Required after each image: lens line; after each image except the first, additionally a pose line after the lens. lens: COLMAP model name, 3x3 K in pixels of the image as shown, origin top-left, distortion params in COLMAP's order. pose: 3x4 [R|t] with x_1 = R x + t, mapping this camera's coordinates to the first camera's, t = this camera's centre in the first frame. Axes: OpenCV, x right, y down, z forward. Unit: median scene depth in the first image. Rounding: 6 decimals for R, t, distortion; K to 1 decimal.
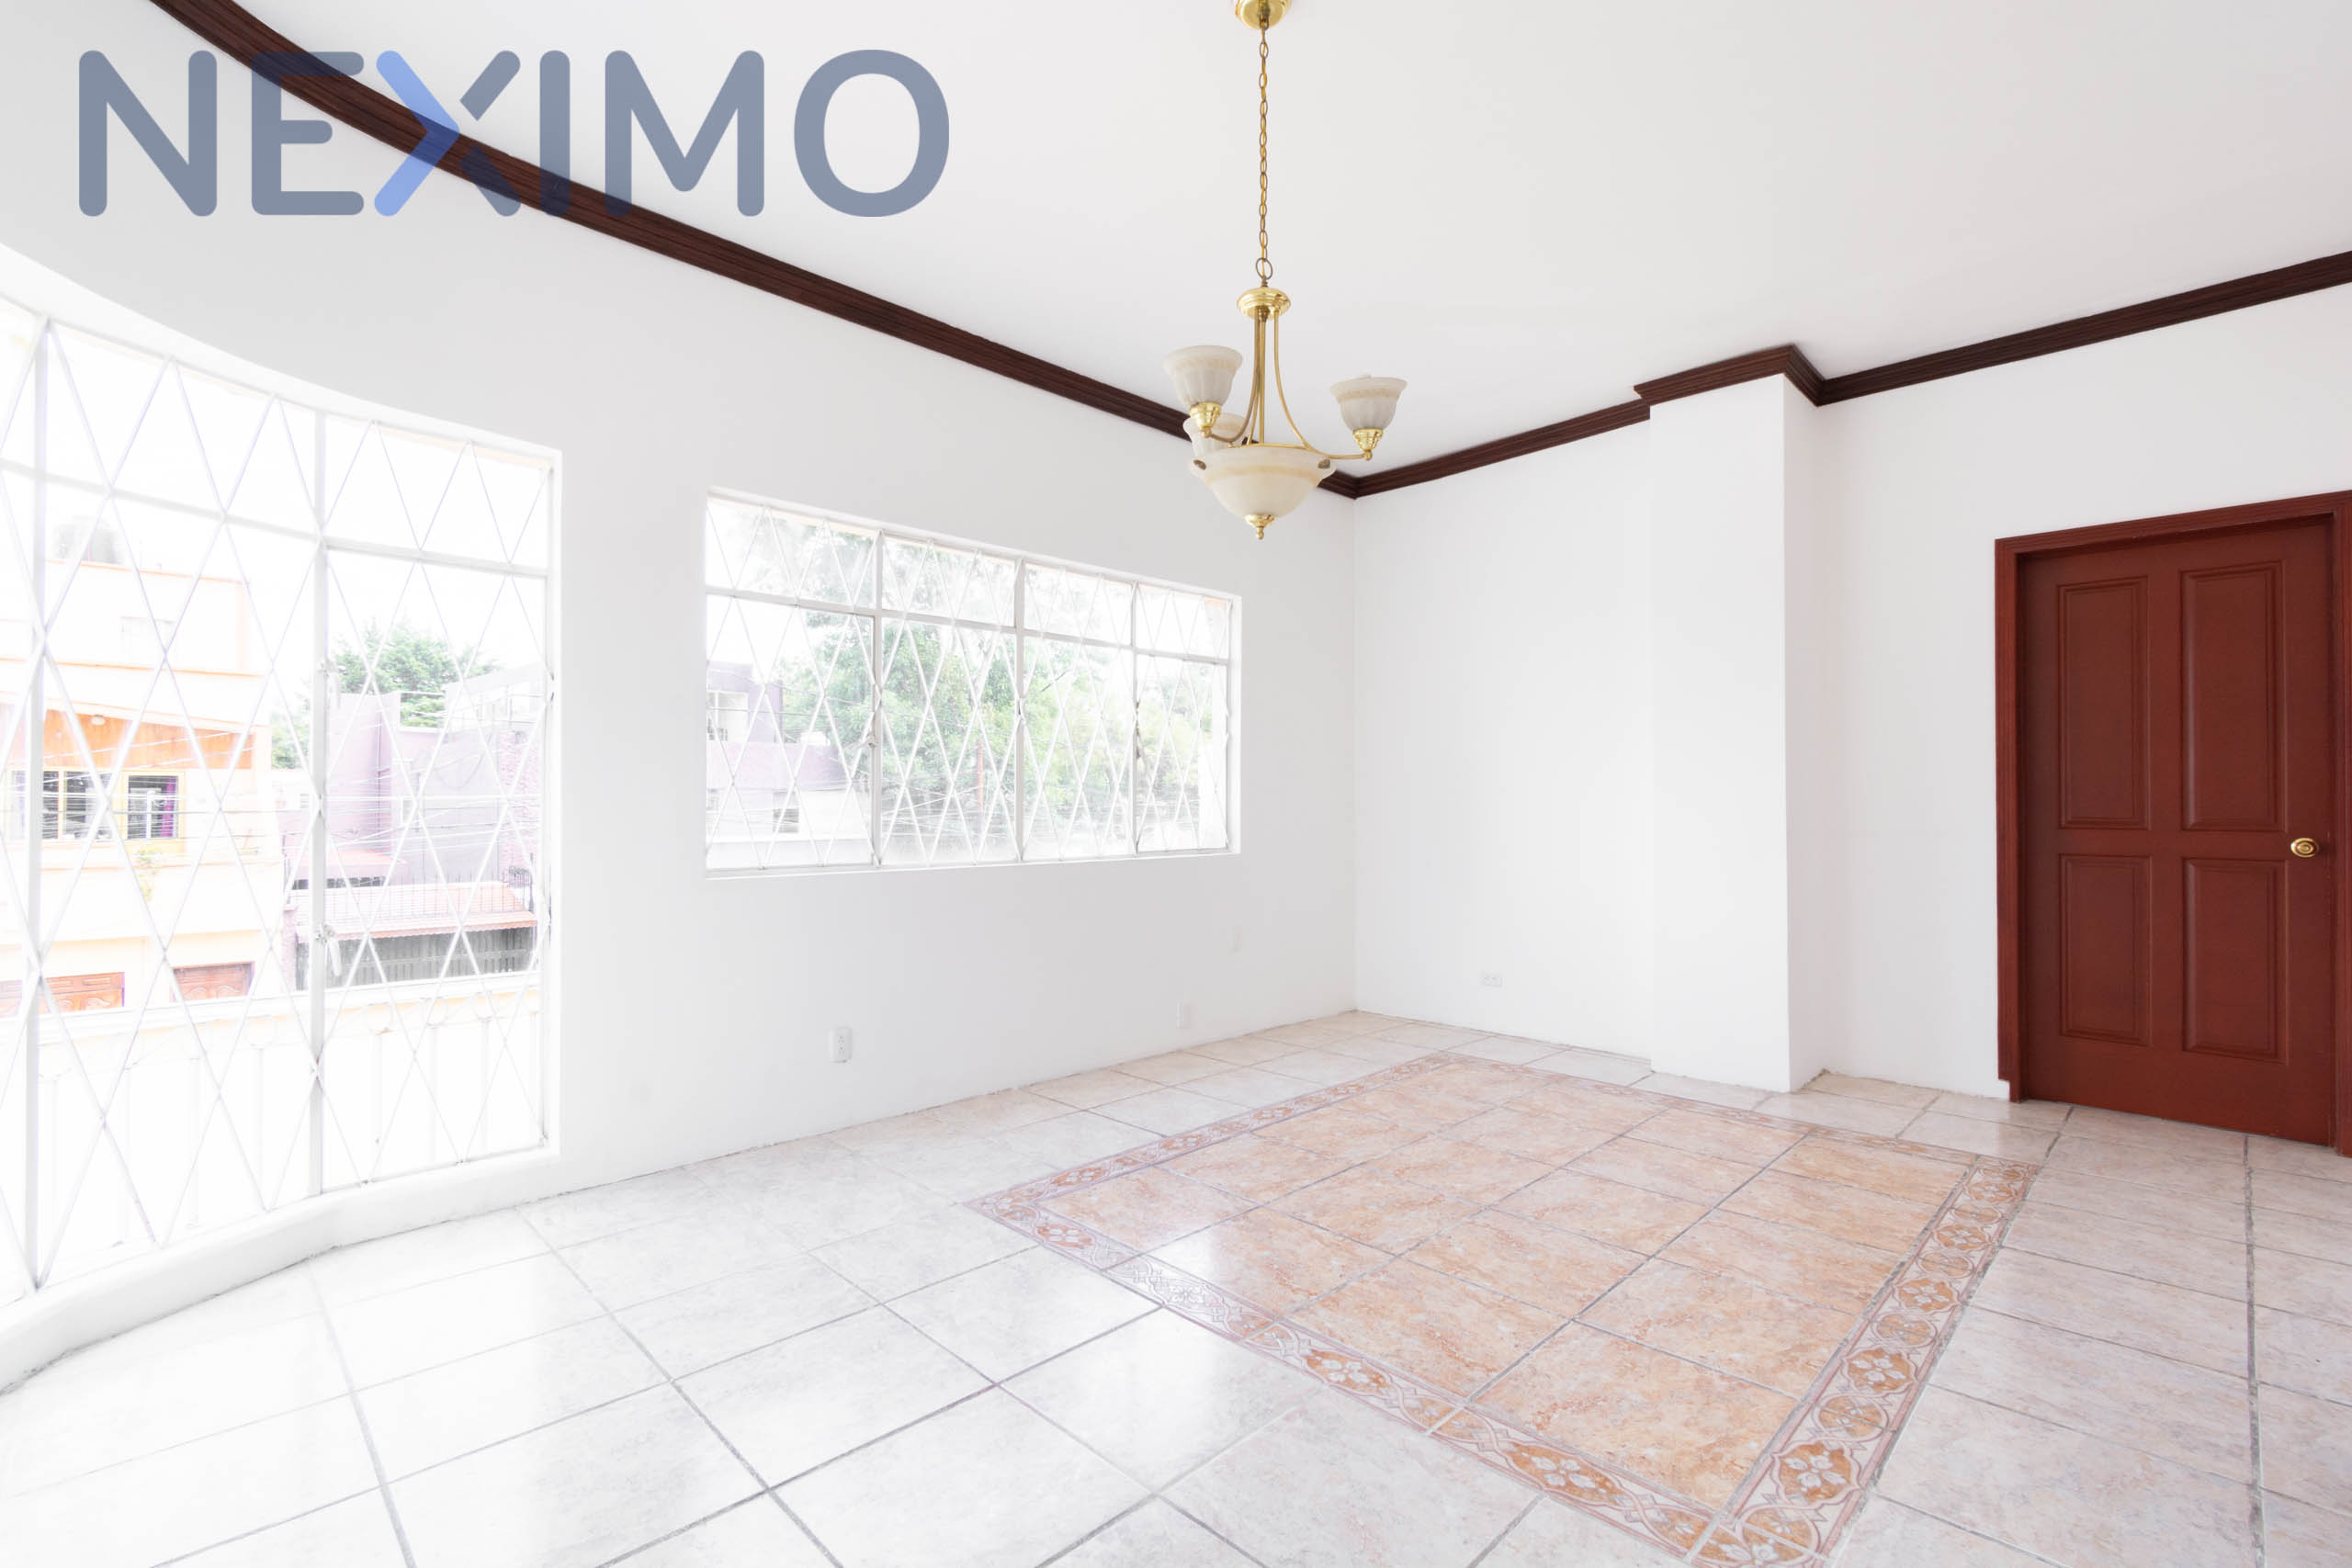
lens RADIAL K [[1048.2, 0, 1175.8], [0, 1048.2, 795.4], [0, 0, 1]] dist [0.018638, 0.000380]
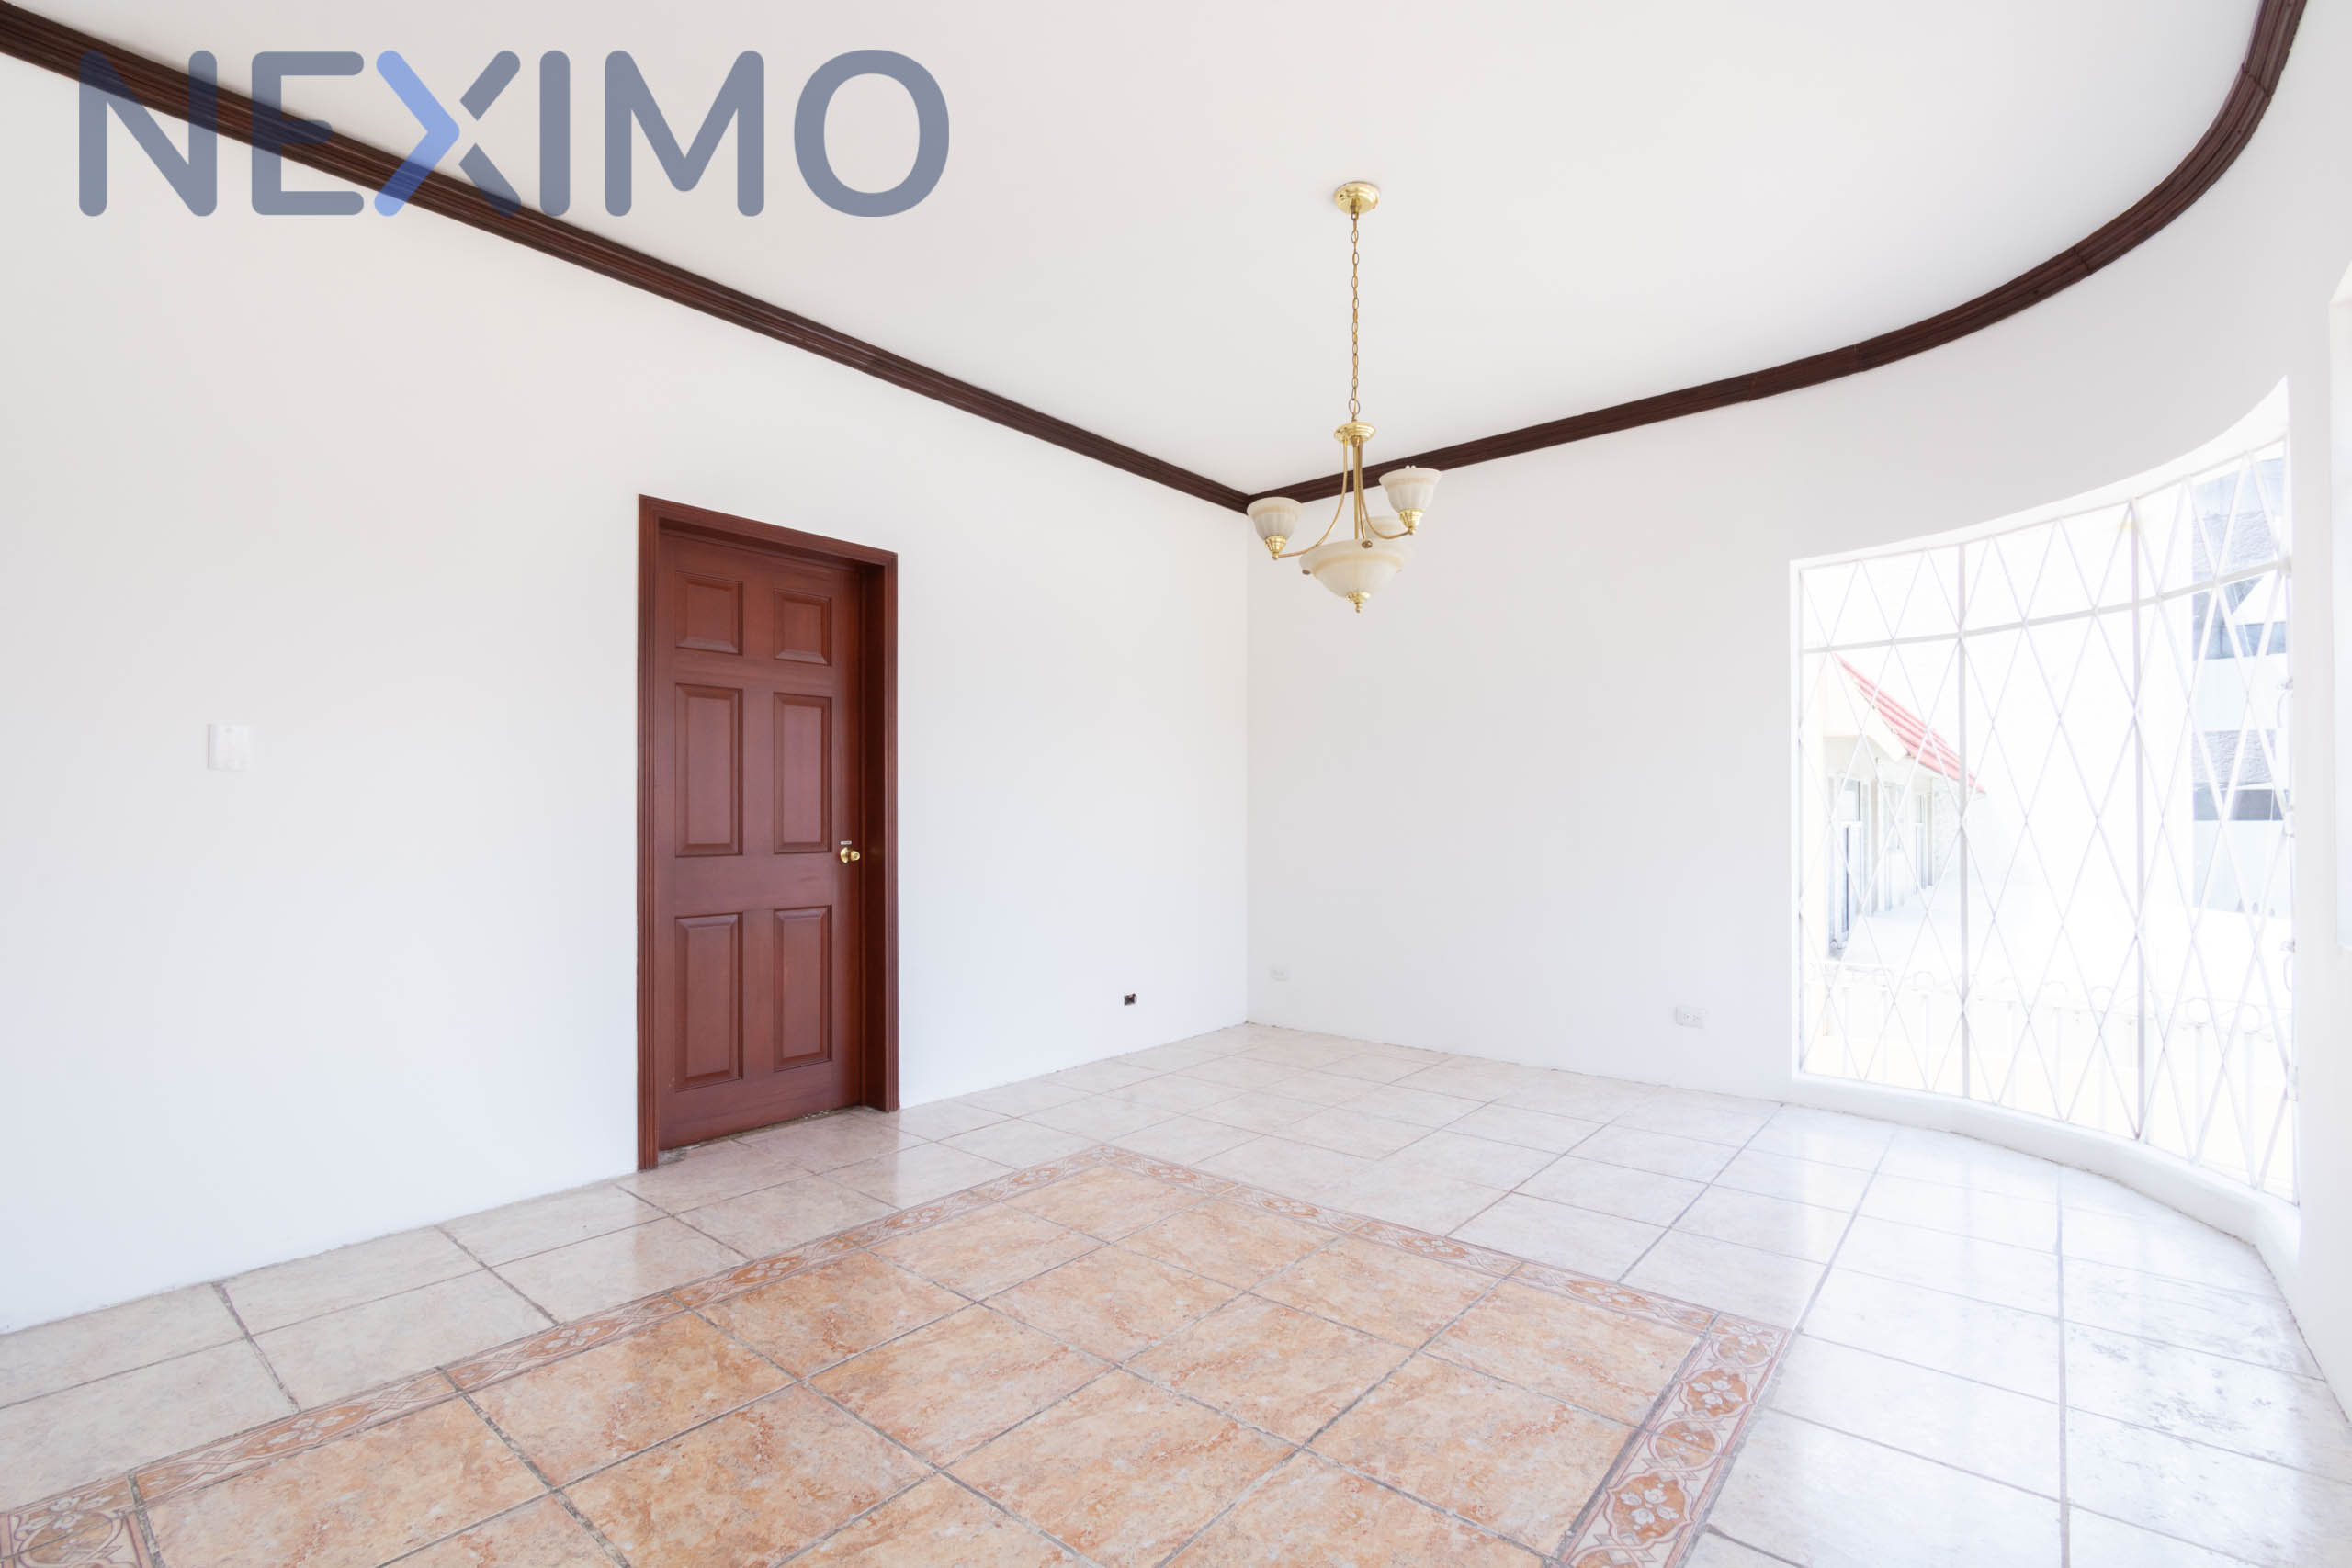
lens RADIAL K [[1048.2, 0, 1176.2], [0, 1048.2, 803.6], [0, 0, 1]] dist [0.018638, 0.000380]
pose [[-0.995448, -0.005891, -0.095121, 0.369714], [-0.003744, 0.999734, -0.022736, 0.017898], [0.095230, -0.022277, -0.995206, 1.965836]]
